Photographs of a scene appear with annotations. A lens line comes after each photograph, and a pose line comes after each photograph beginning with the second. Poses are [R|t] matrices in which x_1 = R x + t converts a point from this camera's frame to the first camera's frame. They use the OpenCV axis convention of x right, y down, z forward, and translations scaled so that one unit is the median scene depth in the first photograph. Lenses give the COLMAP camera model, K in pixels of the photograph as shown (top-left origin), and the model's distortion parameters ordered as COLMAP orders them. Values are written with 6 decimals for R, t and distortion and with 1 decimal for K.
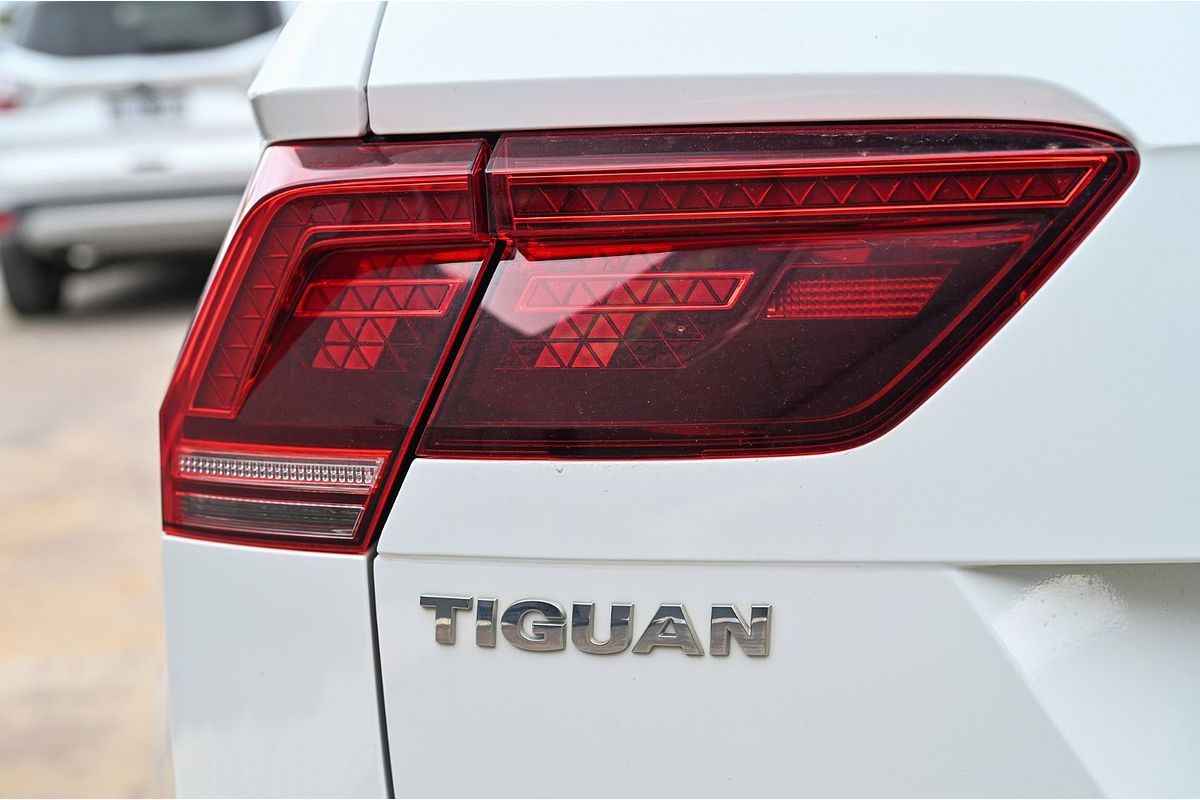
lens RADIAL K [[2111.0, 0, 600.5], [0, 2111.0, 400.5], [0, 0, 1]] dist [-0.019621, 0.000000]
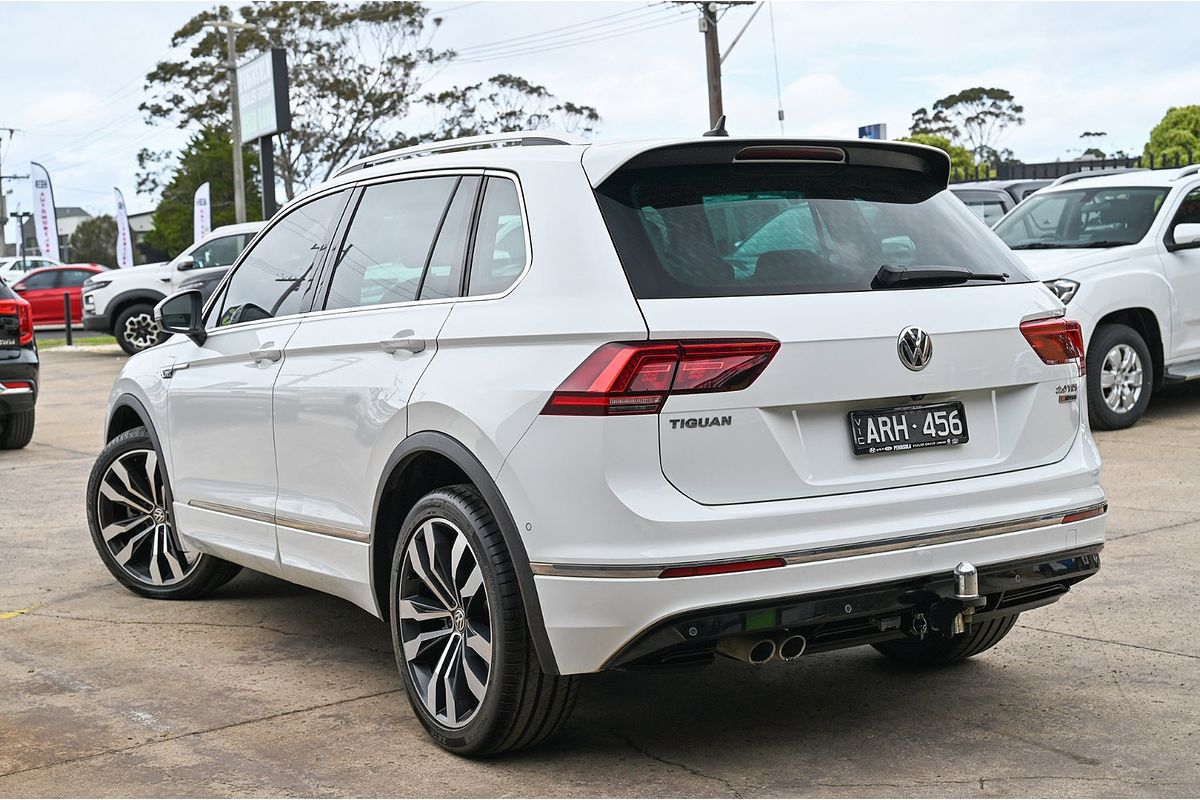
lens RADIAL K [[1652.6, 0, 593.4], [0, 1652.6, 390.2], [0, 0, 1]] dist [0.013467, 0.000000]
pose [[0.808764, -0.000854, 0.588132, -2.876102], [0.071225, 0.992781, -0.096503, 0.428680], [-0.583804, 0.119938, 0.802987, -2.467917]]
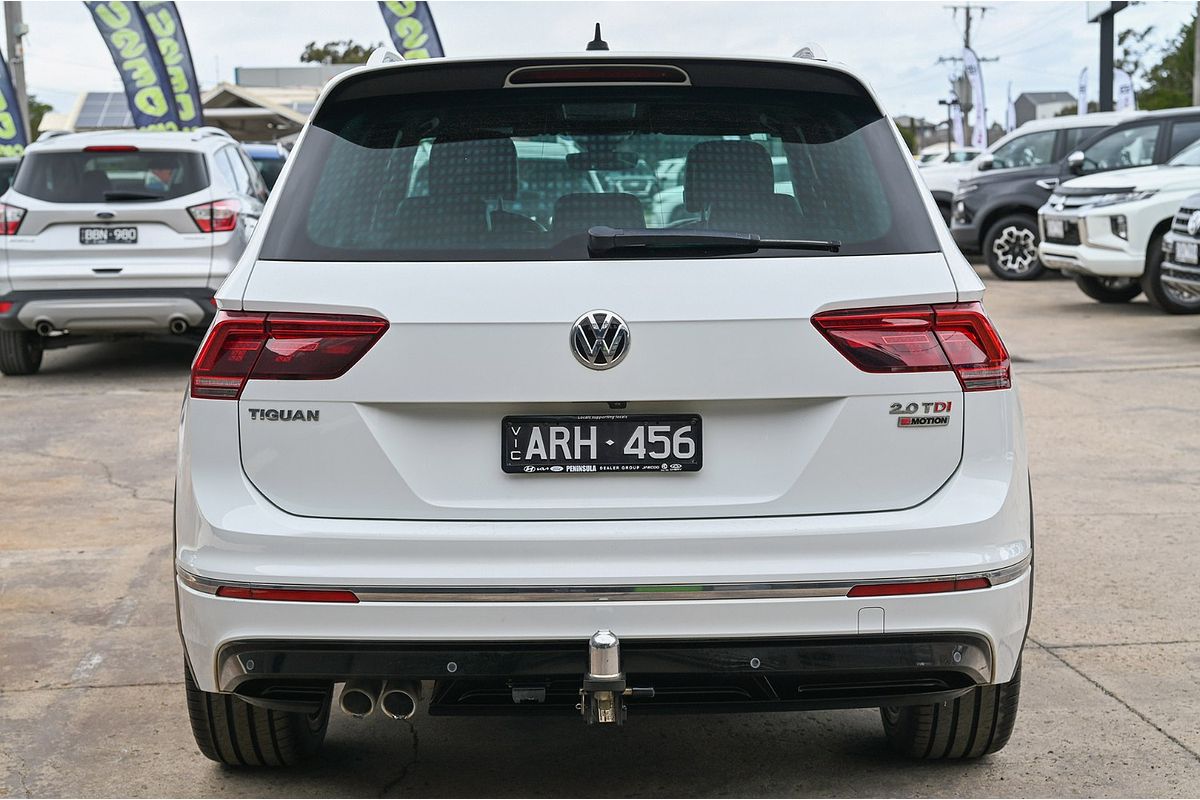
lens RADIAL K [[1822.3, 0, 602.4], [0, 1822.3, 404.3], [0, 0, 1]] dist [0.007407, 0.000000]
pose [[0.995966, 0.046718, 0.076612, 0.389964], [-0.043404, 0.998072, -0.044363, 0.229333], [-0.078537, 0.040859, 0.996074, -3.123360]]
